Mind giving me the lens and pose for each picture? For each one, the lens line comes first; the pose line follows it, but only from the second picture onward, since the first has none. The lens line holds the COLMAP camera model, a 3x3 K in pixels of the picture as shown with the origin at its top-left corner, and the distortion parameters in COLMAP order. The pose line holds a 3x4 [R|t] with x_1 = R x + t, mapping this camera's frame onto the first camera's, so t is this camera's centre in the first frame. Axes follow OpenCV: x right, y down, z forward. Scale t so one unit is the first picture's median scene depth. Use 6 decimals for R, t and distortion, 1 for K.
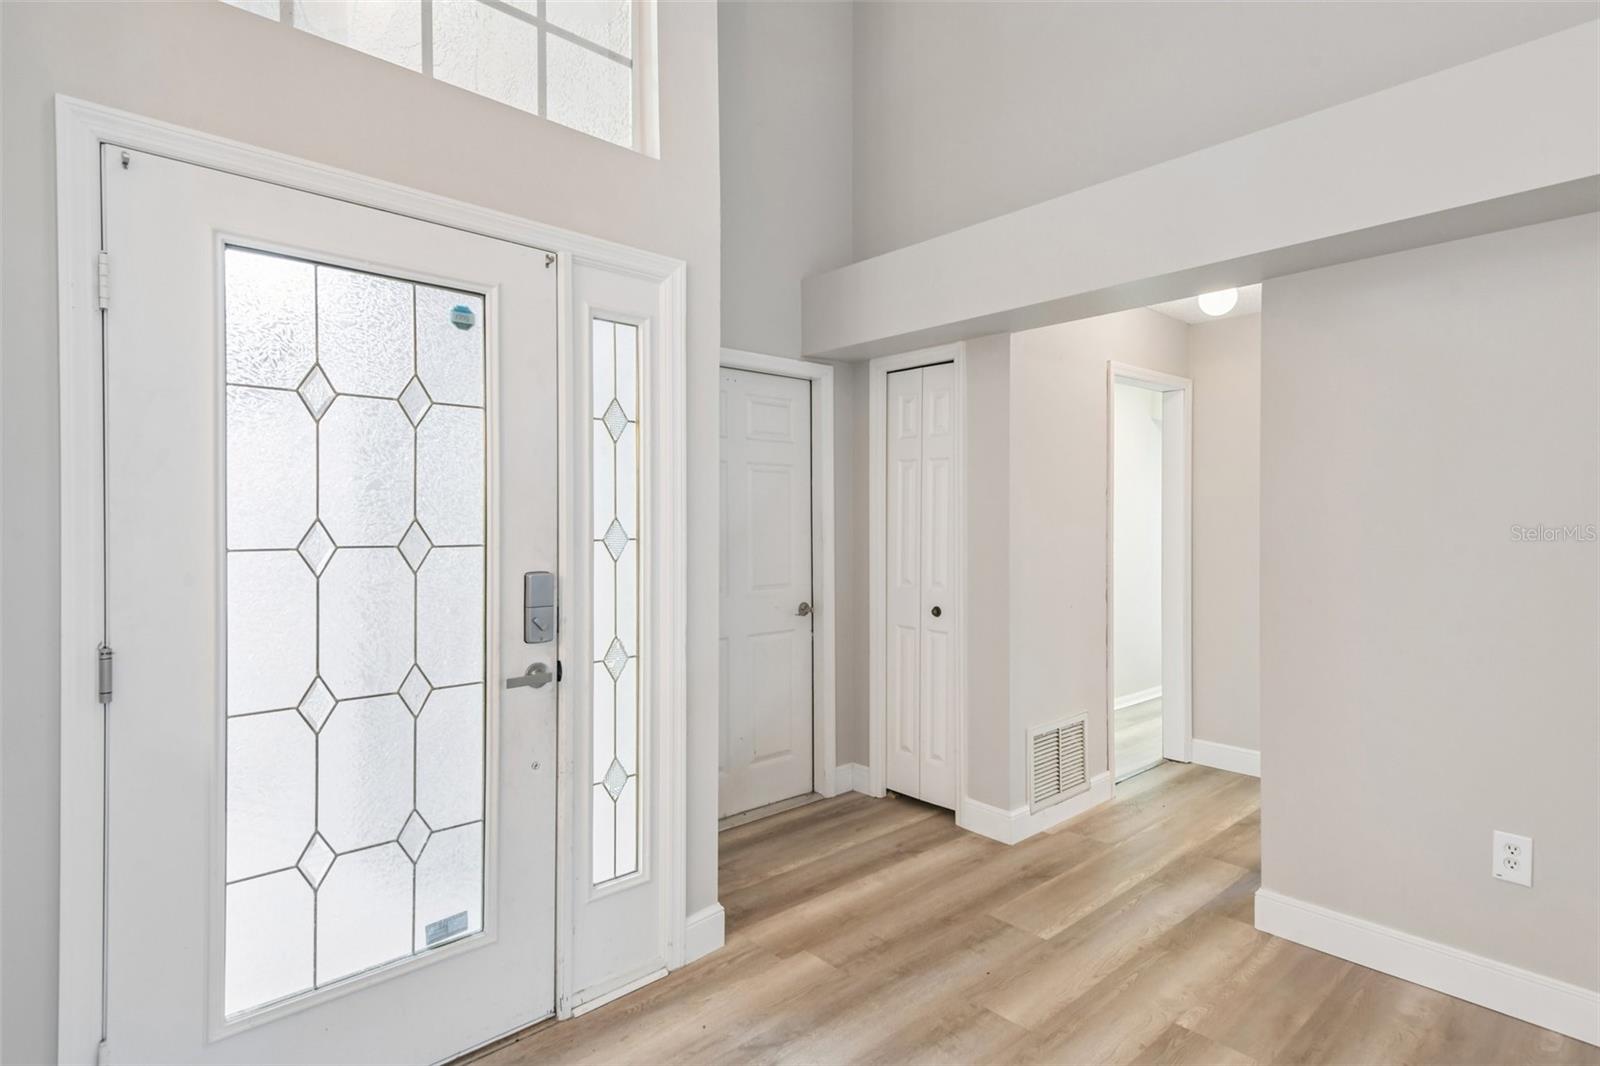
lens RADIAL K [[829.4, 0, 801.2], [0, 829.4, 526.6], [0, 0, 1]] dist [0.019153, 0.000889]
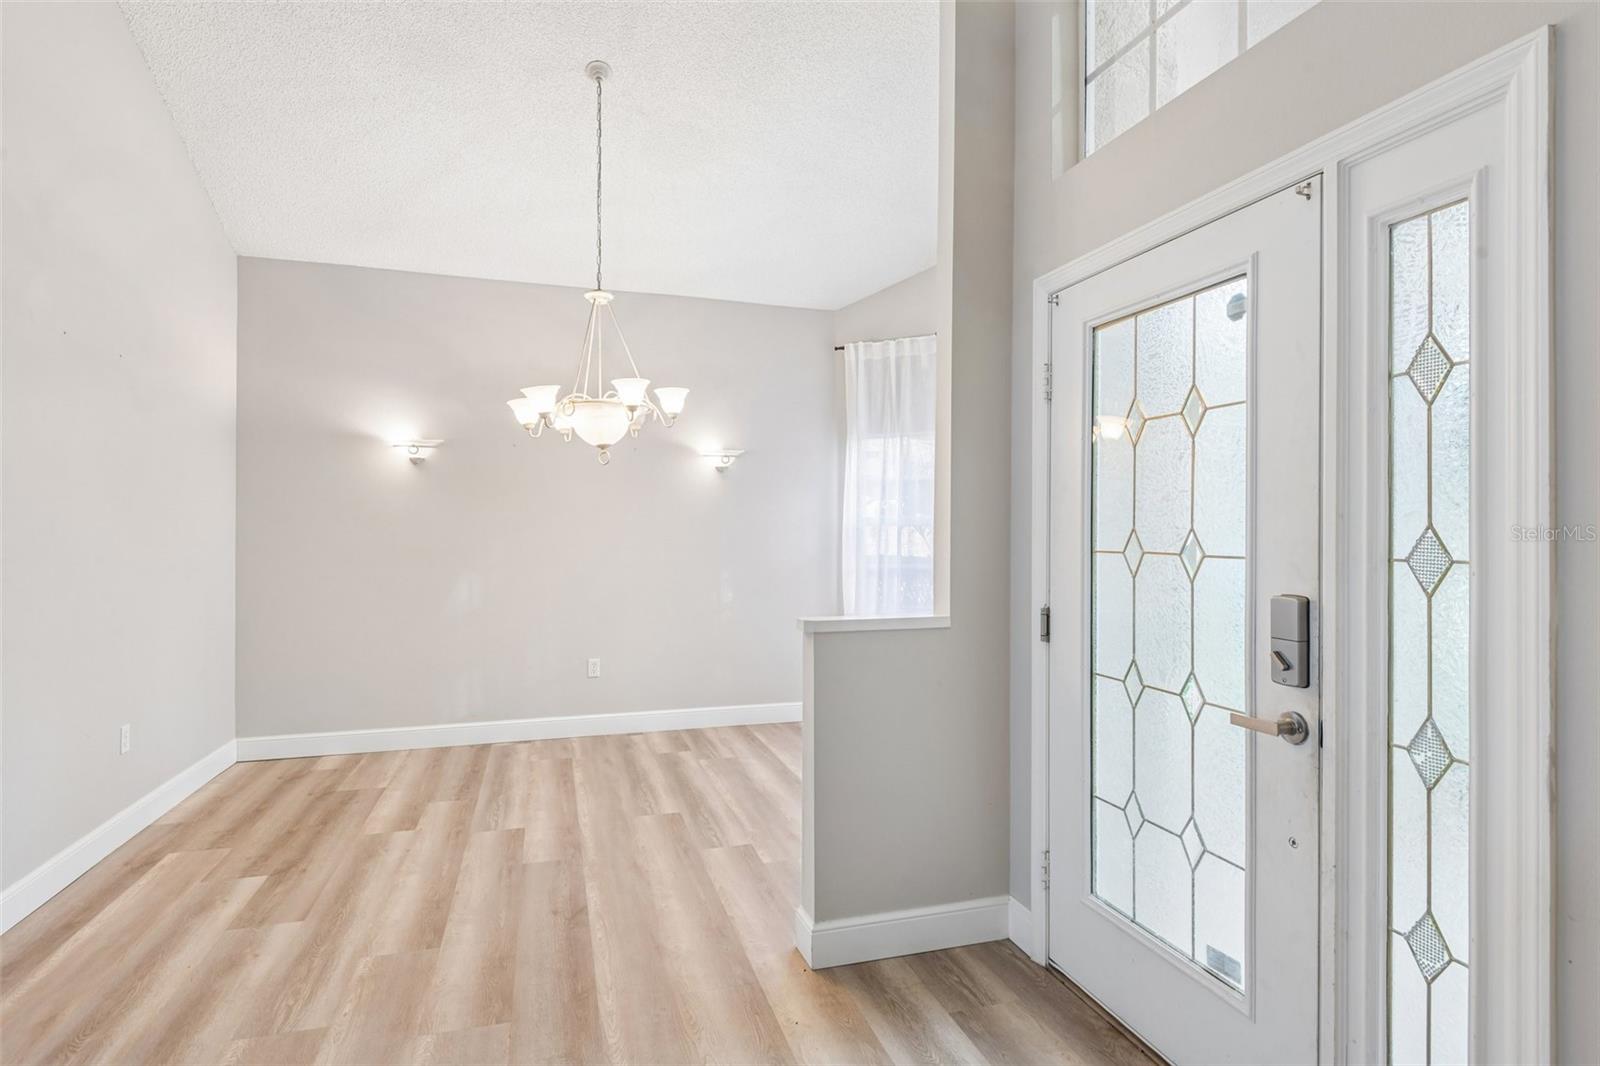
lens RADIAL K [[829.4, 0, 797.9], [0, 829.4, 532.6], [0, 0, 1]] dist [0.019153, 0.000889]
pose [[-0.430207, 0.004281, -0.902720, 0.617578], [-0.007203, 0.999941, 0.008174, -0.008825], [0.902701, 0.010019, -0.430151, 0.948189]]
